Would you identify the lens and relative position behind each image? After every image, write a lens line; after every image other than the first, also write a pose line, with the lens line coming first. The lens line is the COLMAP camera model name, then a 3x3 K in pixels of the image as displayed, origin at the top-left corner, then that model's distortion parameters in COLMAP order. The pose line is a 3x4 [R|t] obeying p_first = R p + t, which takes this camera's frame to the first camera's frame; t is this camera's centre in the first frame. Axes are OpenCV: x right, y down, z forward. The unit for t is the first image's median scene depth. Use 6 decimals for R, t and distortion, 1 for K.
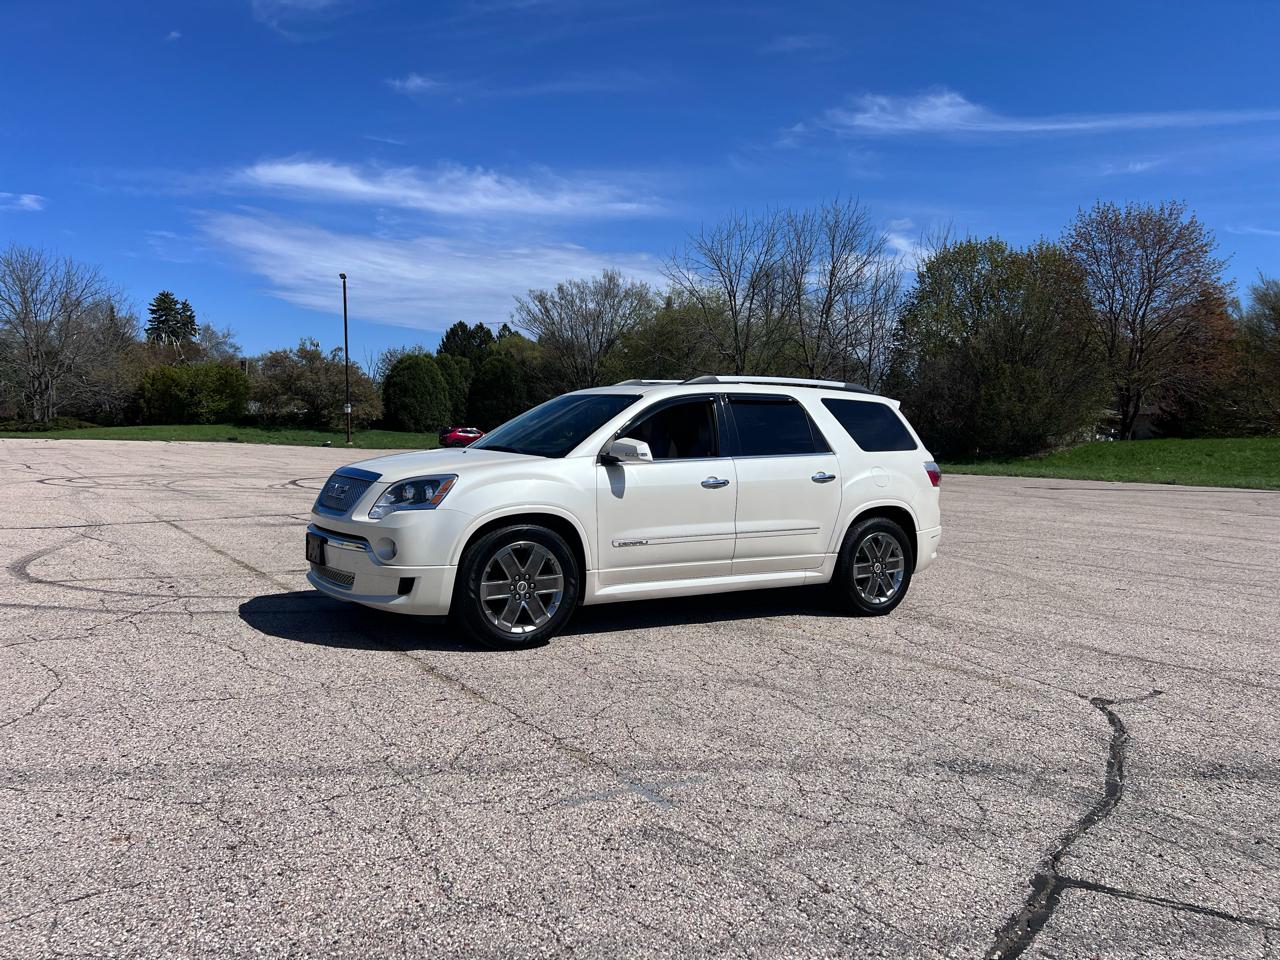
lens RADIAL K [[958.0, 0, 640.0], [0, 958.0, 480.0], [0, 0, 1]] dist [0.012385, 0.001363]
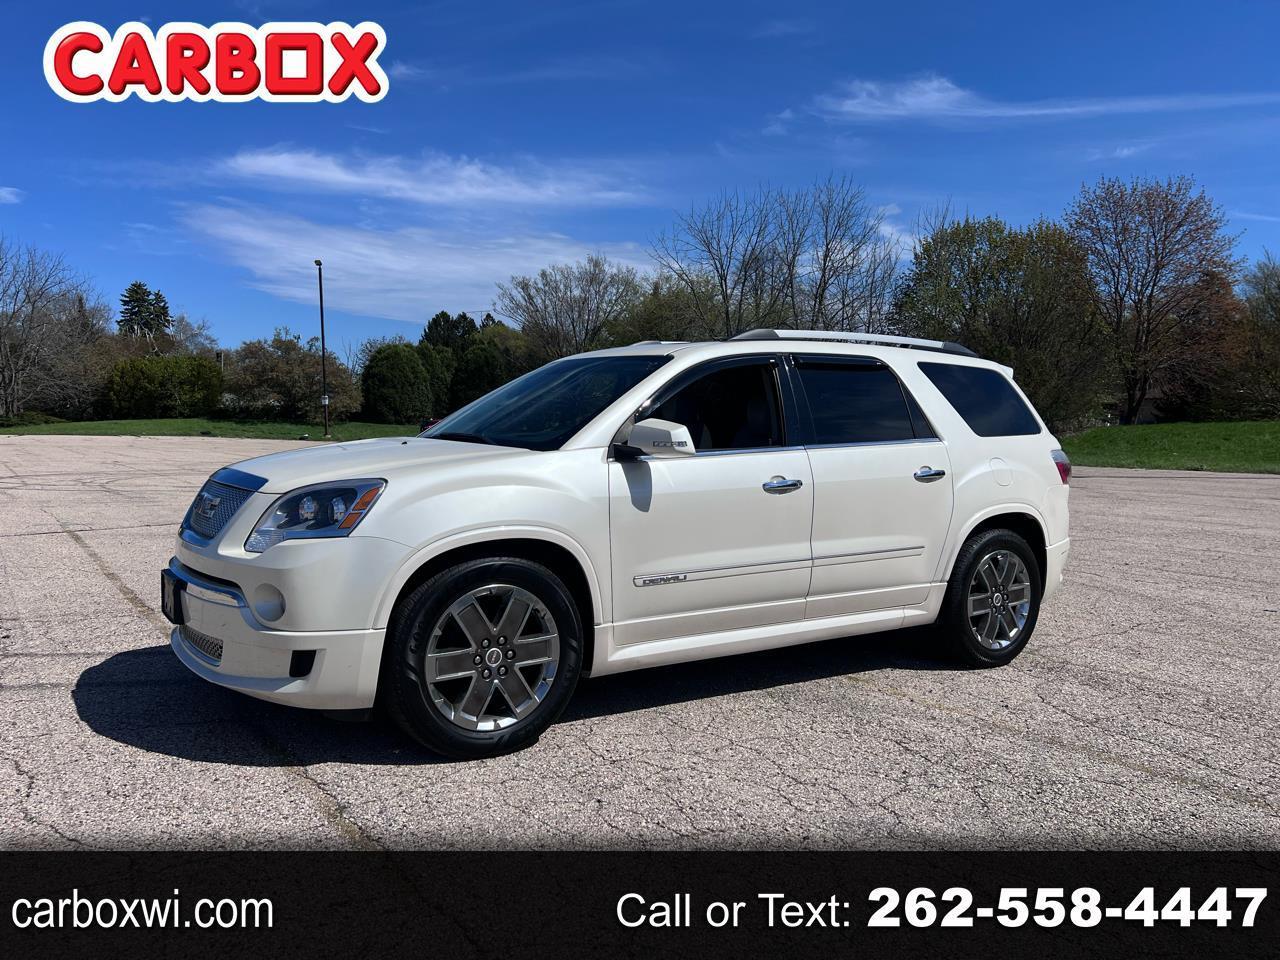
lens RADIAL K [[958.0, 0, 640.0], [0, 958.0, 480.0], [0, 0, 1]] dist [0.012385, 0.001363]
pose [[0.999839, -0.010711, 0.014410, -0.025525], [0.010565, 0.999892, 0.010169, -0.006886], [-0.014518, -0.010015, 0.999844, 0.270174]]
